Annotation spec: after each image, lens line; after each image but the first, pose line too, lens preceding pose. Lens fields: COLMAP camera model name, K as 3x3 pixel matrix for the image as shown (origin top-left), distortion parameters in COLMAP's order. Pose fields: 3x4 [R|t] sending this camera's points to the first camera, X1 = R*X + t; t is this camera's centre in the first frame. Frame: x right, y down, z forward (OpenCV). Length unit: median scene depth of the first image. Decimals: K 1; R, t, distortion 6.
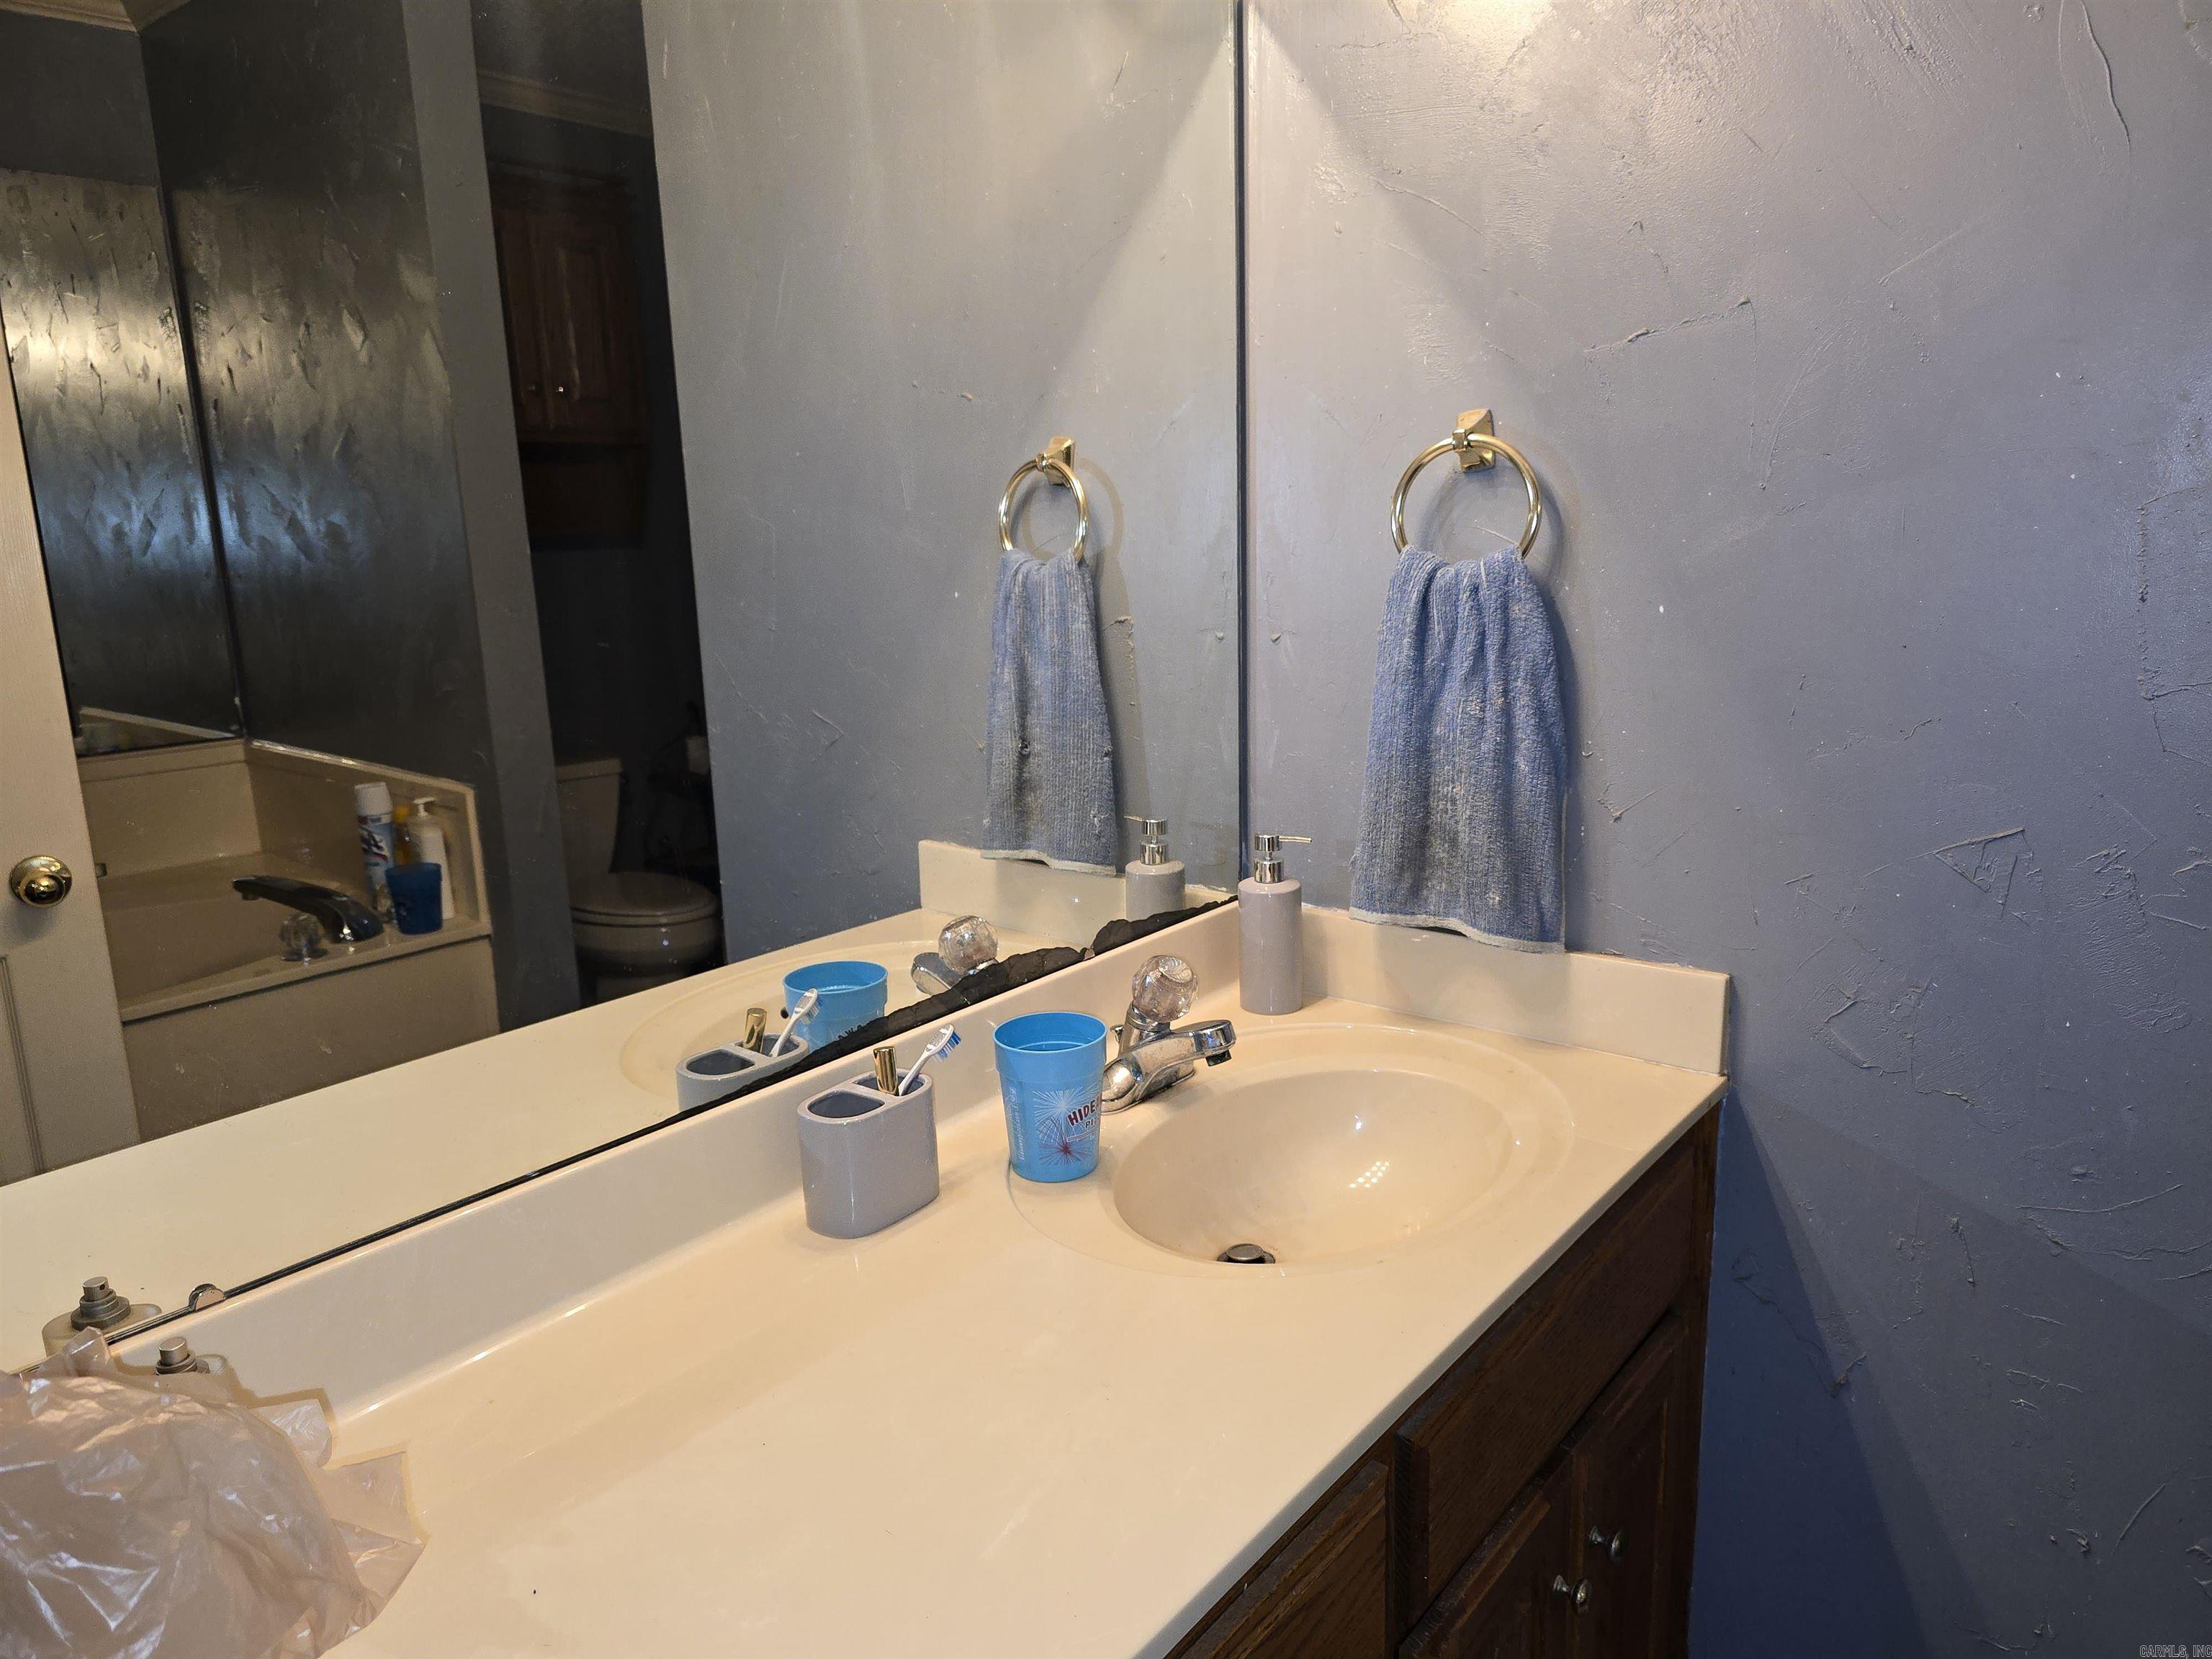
lens RADIAL K [[1488.1, 0, 1098.8], [0, 1488.1, 857.4], [0, 0, 1]] dist [0.067064, -0.059774]
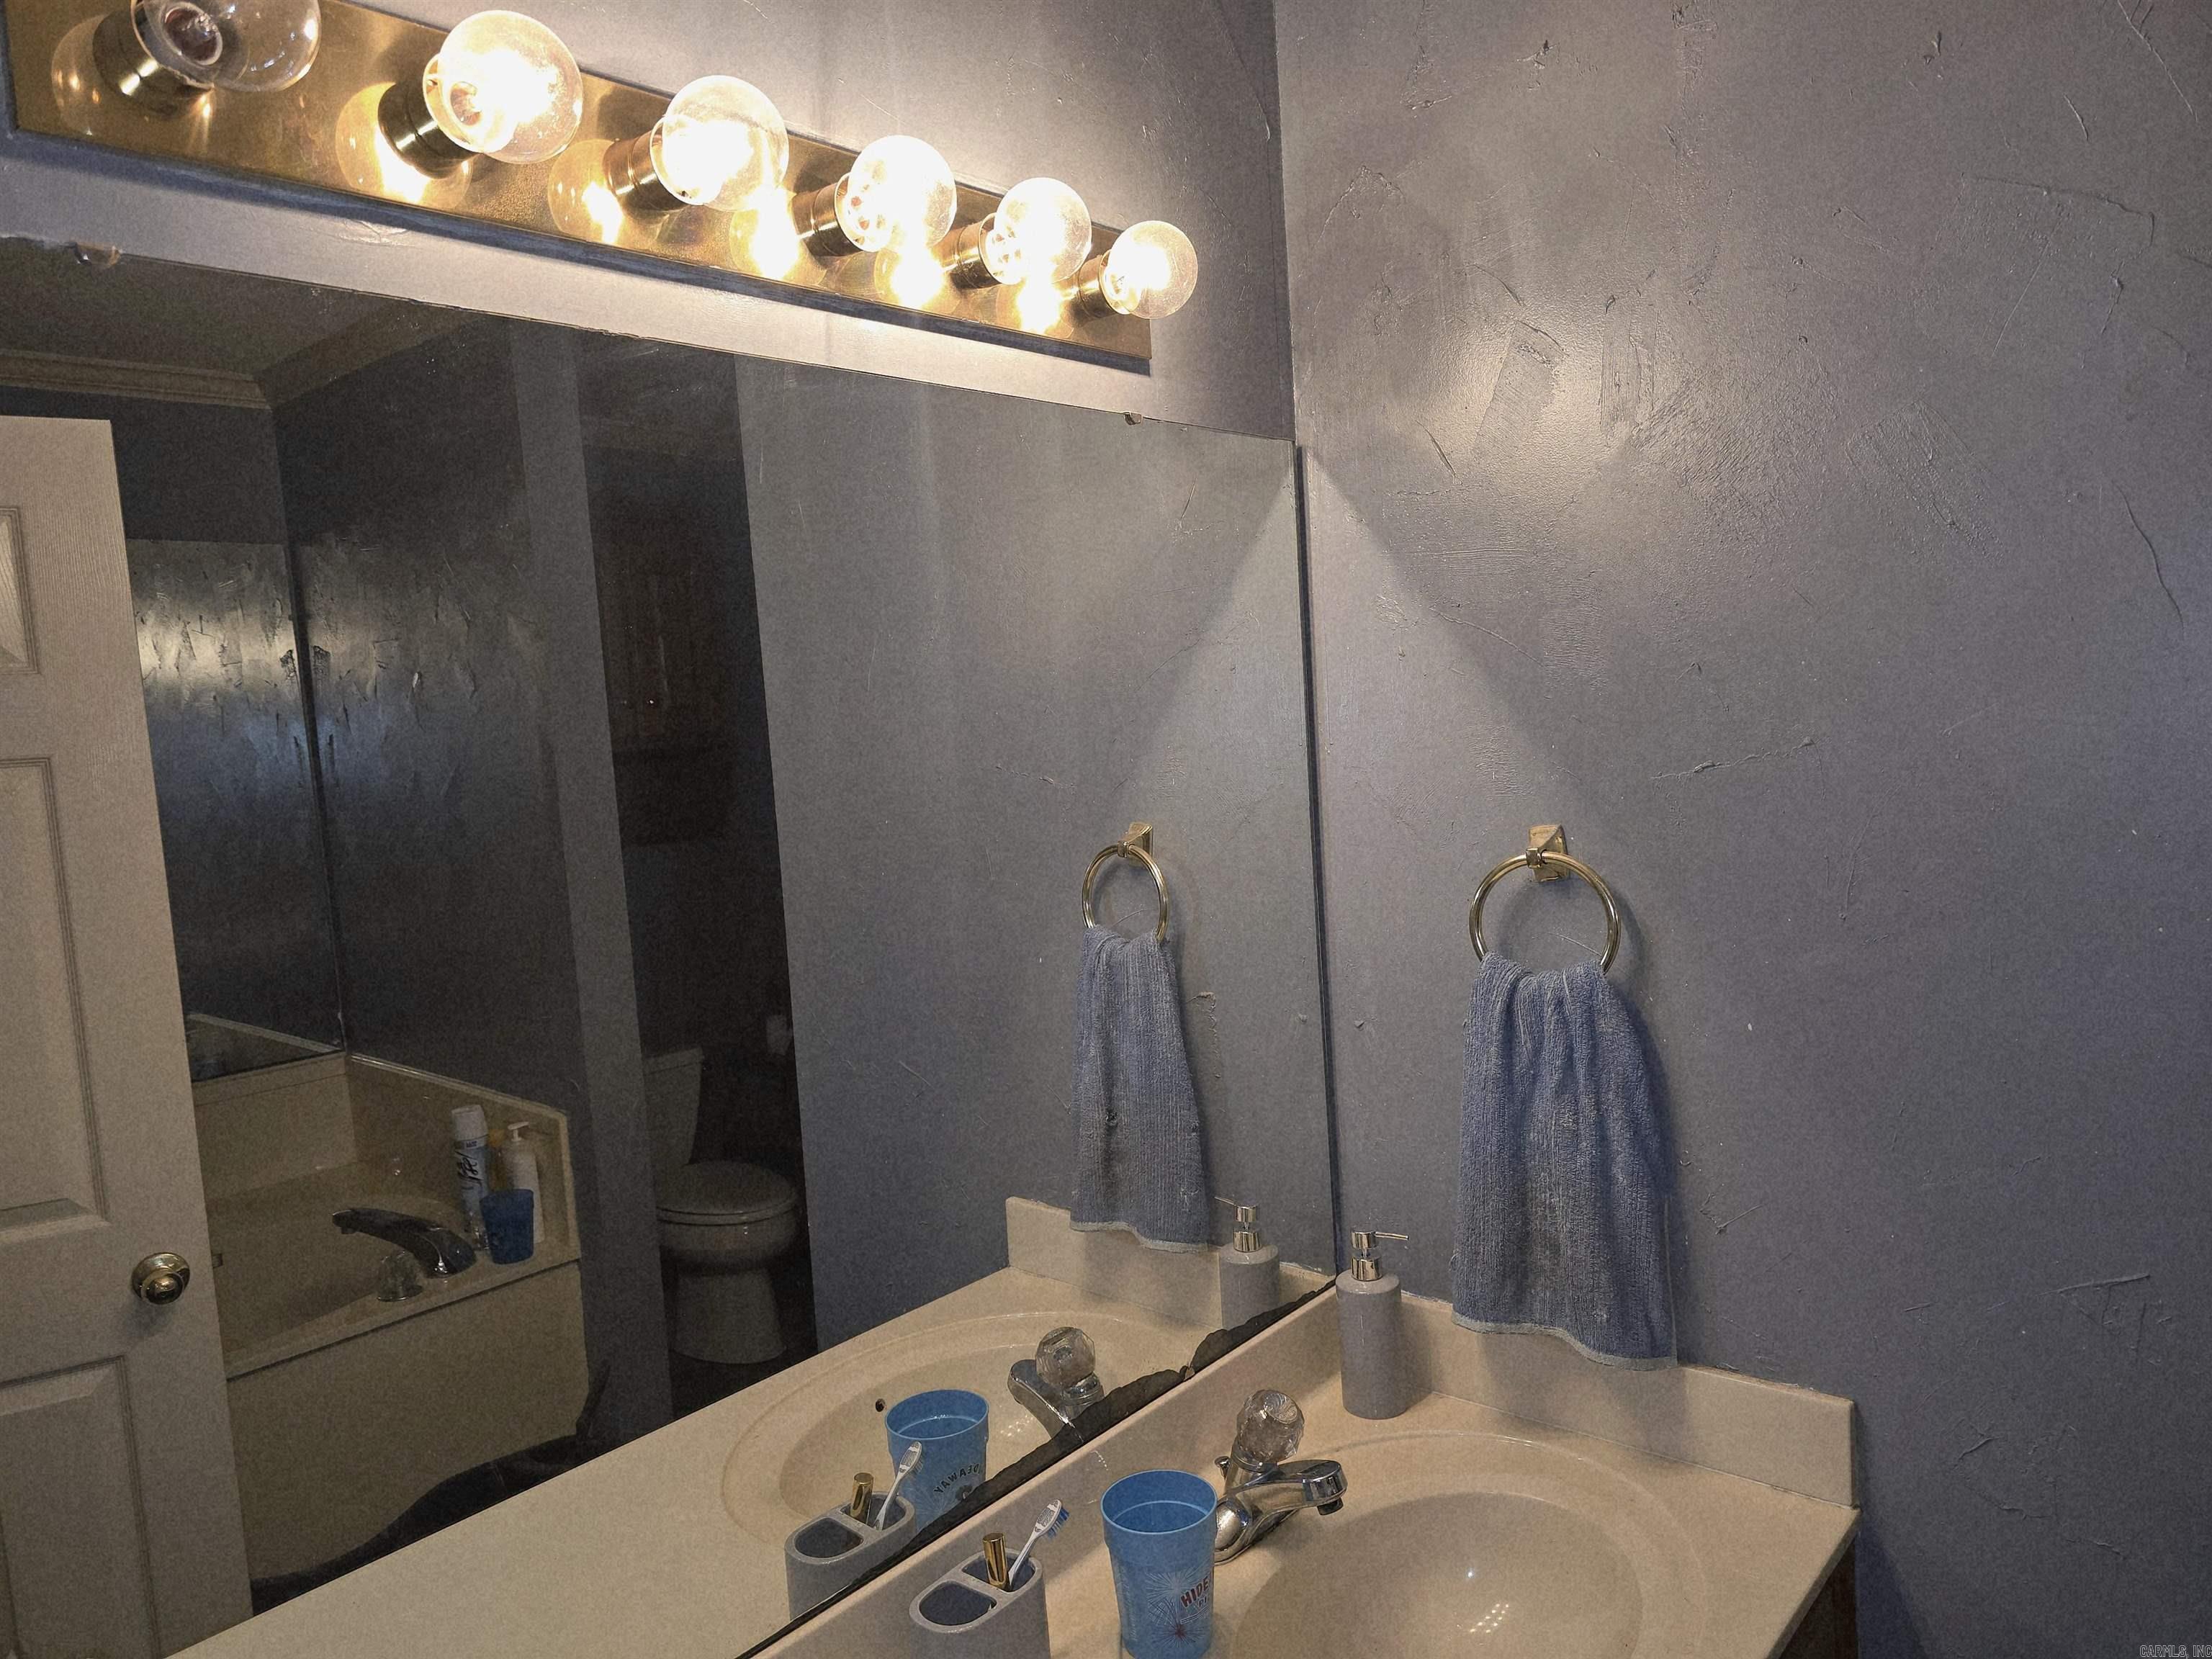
lens RADIAL K [[1488.4, 0, 1090.6], [0, 1488.4, 834.3], [0, 0, 1]] dist [0.073053, -0.067974]
pose [[0.998612, -0.032582, -0.041391, -0.018871], [0.027662, 0.993057, -0.114336, -0.176443], [0.044829, 0.113033, 0.992579, -0.032691]]
